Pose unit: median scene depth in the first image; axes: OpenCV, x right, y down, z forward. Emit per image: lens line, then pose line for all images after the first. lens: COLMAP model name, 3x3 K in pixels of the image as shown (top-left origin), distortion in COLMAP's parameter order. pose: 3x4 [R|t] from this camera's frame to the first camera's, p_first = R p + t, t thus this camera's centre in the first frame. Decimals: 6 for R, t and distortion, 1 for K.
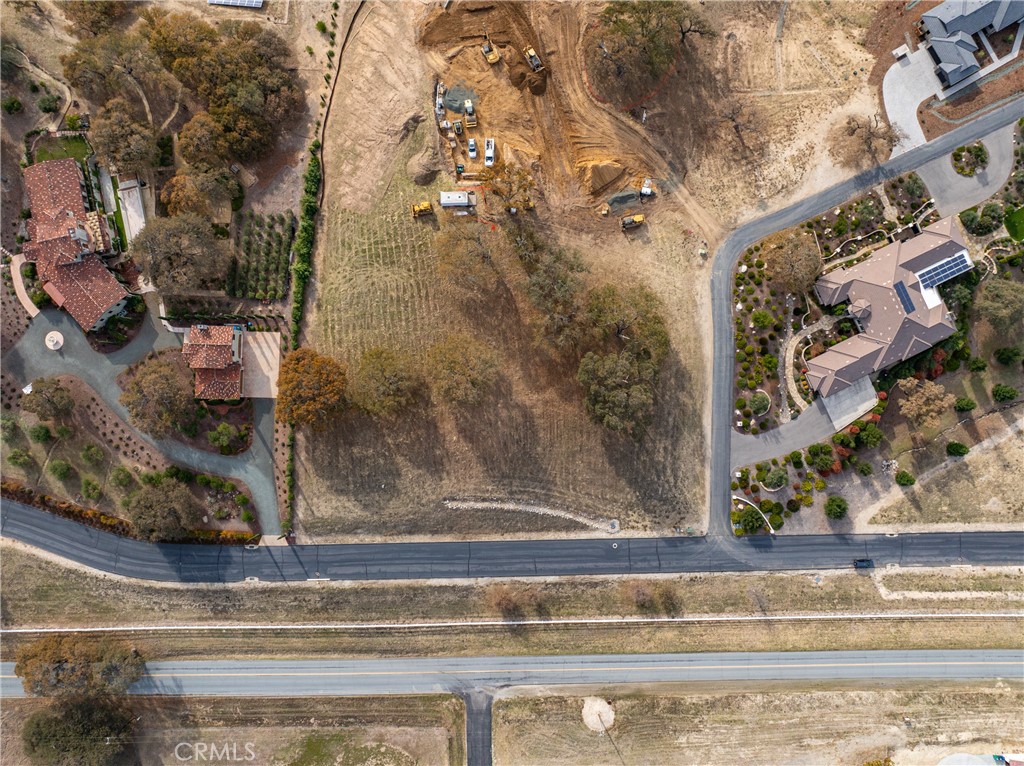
lens RADIAL K [[719.7, 0, 515.3], [0, 719.7, 375.3], [0, 0, 1]] dist [-0.040094, 0.007766]
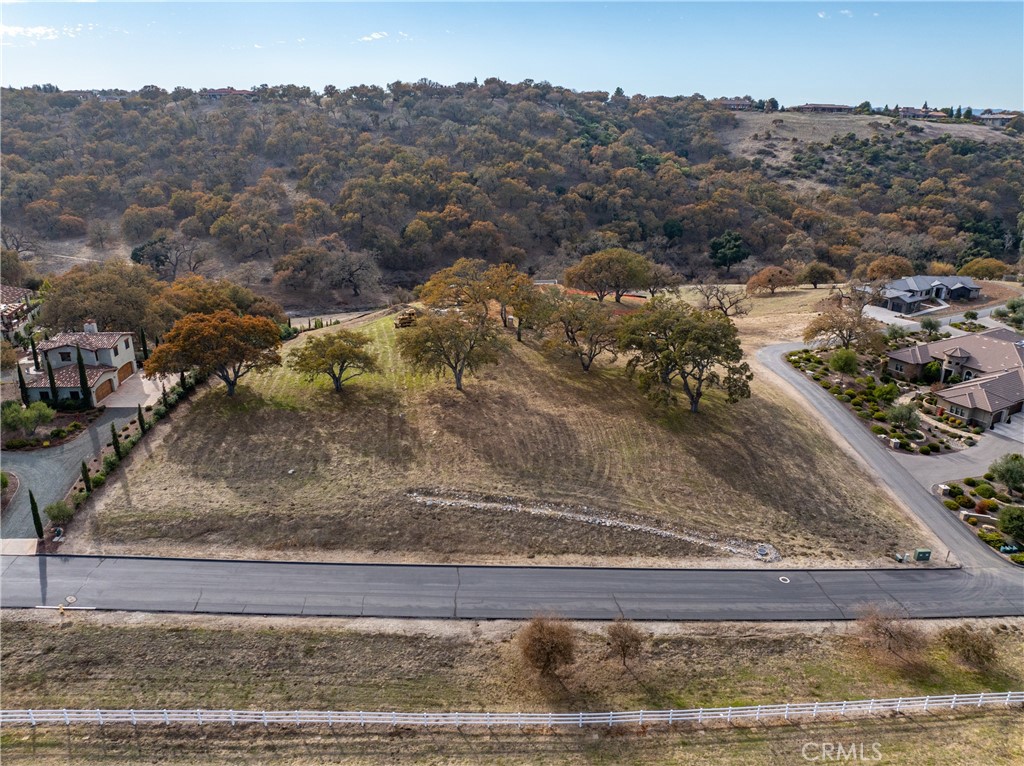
lens RADIAL K [[719.7, 0, 515.3], [0, 719.7, 375.3], [0, 0, 1]] dist [-0.040094, 0.007766]
pose [[0.997499, -0.015113, 0.069053, -0.057306], [0.069964, 0.350523, -0.933937, 0.601955], [-0.010090, 0.936432, 0.350703, 0.733590]]
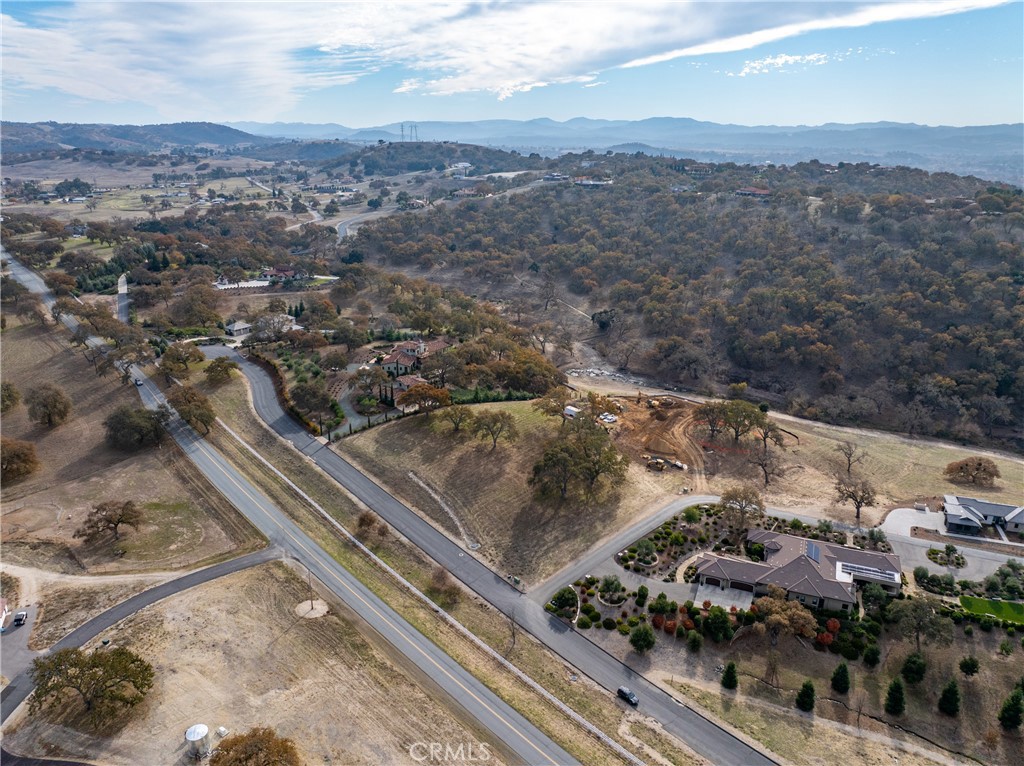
lens RADIAL K [[719.7, 0, 515.3], [0, 719.7, 375.3], [0, 0, 1]] dist [-0.040094, 0.007766]
pose [[0.665786, 0.245241, -0.704689, 0.908699], [-0.746135, 0.223339, -0.627218, 0.810651], [0.003565, 0.943386, 0.331679, 0.380700]]
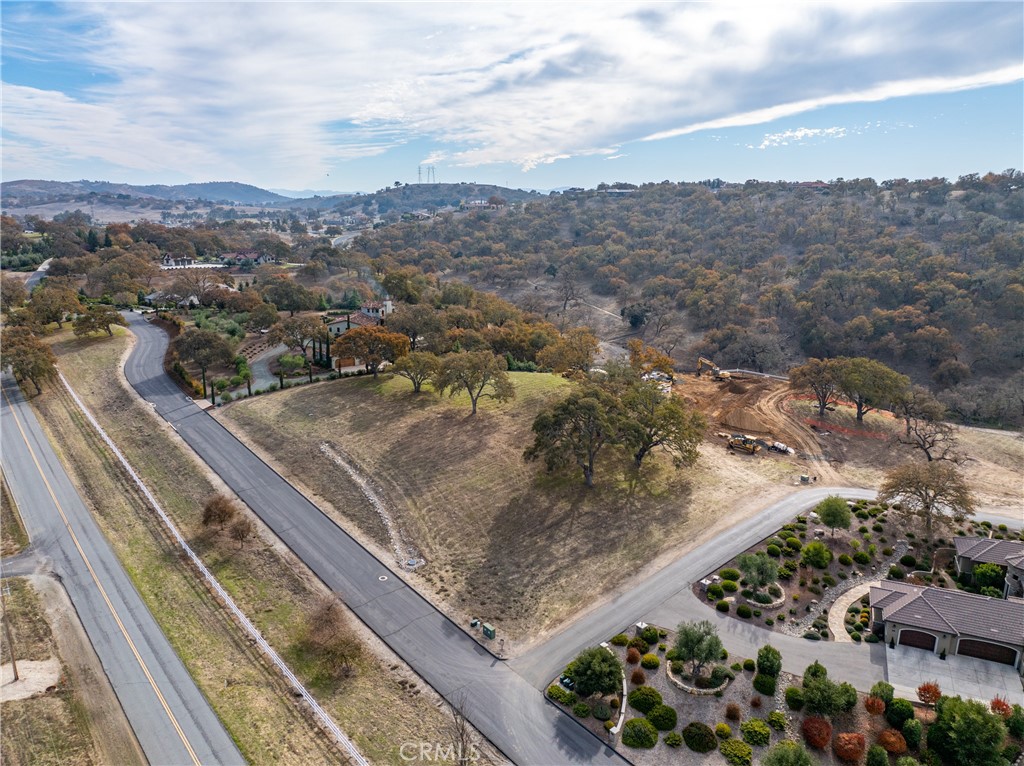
lens RADIAL K [[720.8, 0, 517.1], [0, 720.8, 379.5], [0, 0, 1]] dist [-0.045141, 0.003829]
pose [[0.644351, 0.193168, -0.739931, 0.586518], [-0.764729, 0.161158, -0.623873, 0.481458], [-0.001267, 0.967840, 0.251563, 0.721733]]
